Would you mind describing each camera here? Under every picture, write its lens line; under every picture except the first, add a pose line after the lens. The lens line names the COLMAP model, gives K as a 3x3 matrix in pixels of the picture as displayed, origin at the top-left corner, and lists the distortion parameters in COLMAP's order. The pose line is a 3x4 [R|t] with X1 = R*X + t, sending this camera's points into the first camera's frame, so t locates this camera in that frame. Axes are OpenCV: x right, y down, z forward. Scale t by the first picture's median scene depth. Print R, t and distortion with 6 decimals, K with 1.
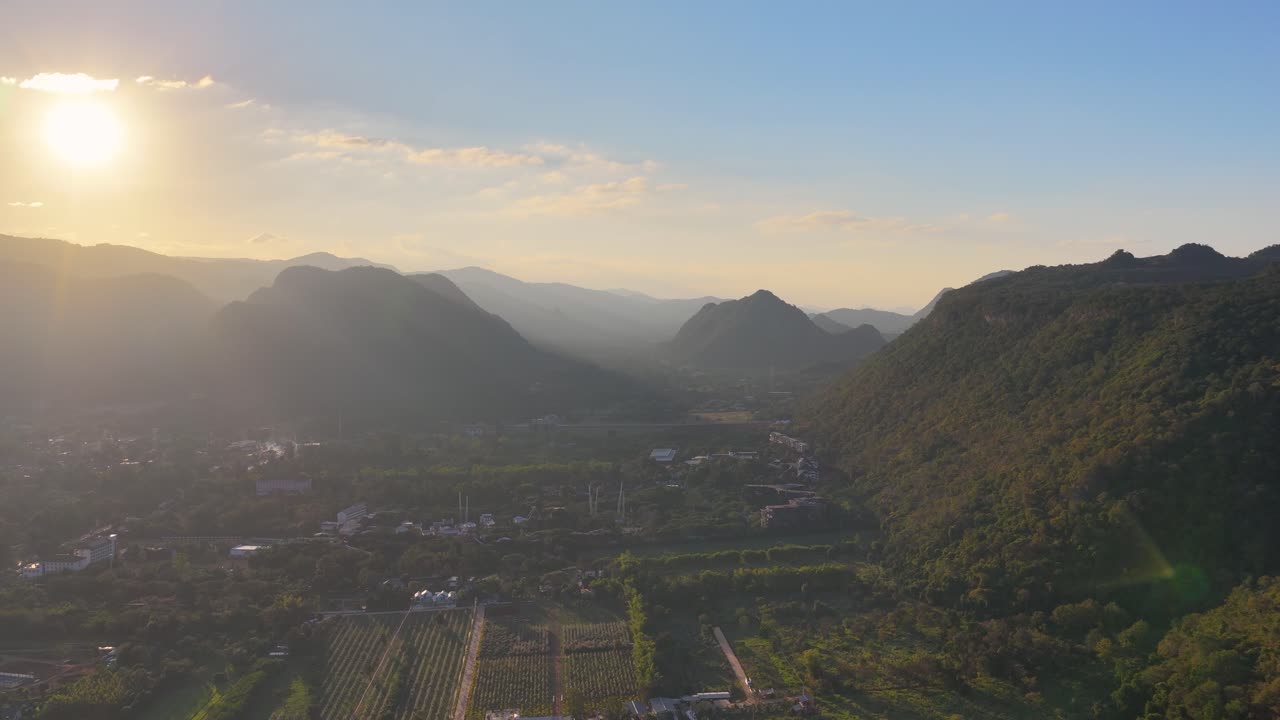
lens RADIAL K [[1210.2, 0, 640.0], [0, 1210.2, 360.0], [0, 0, 1]] dist [0.000267, 0.014279]
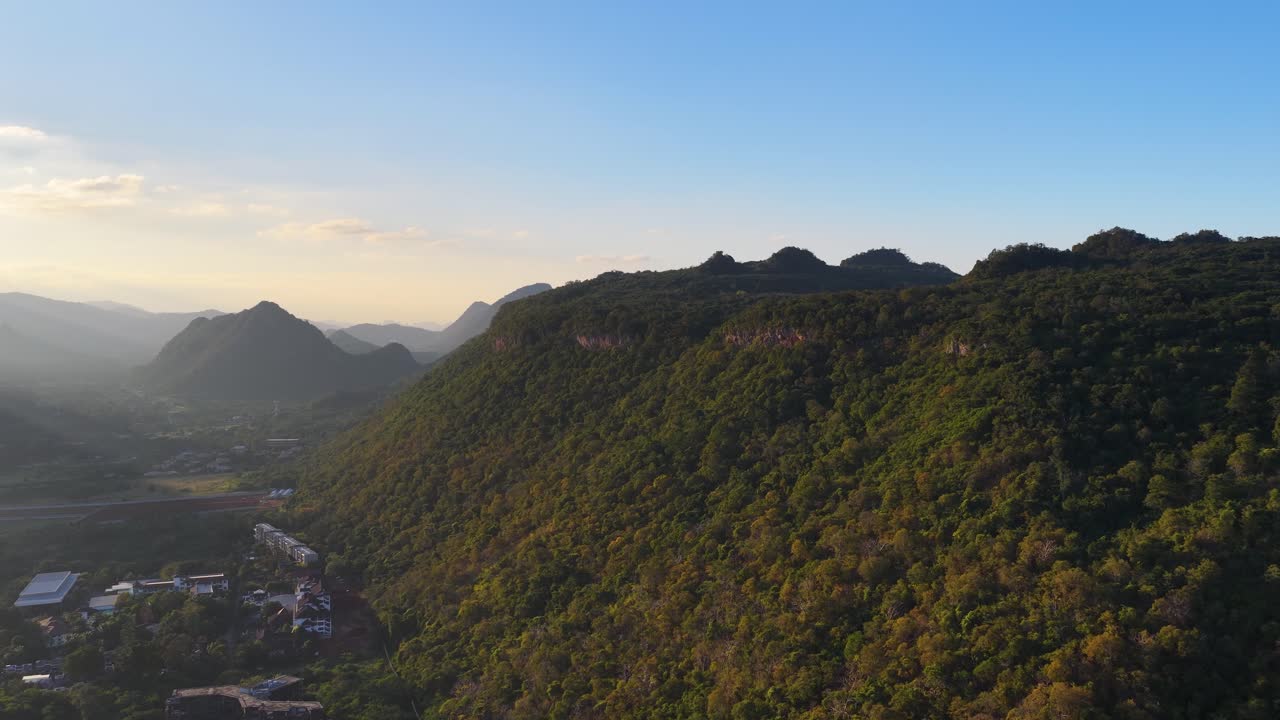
lens RADIAL K [[1210.2, 0, 640.0], [0, 1210.2, 360.0], [0, 0, 1]] dist [0.000267, 0.014279]
pose [[0.925174, -0.011580, 0.379367, 0.058203], [0.016123, 0.999831, -0.008800, -0.017334], [-0.379201, 0.014258, 0.925204, 0.362174]]
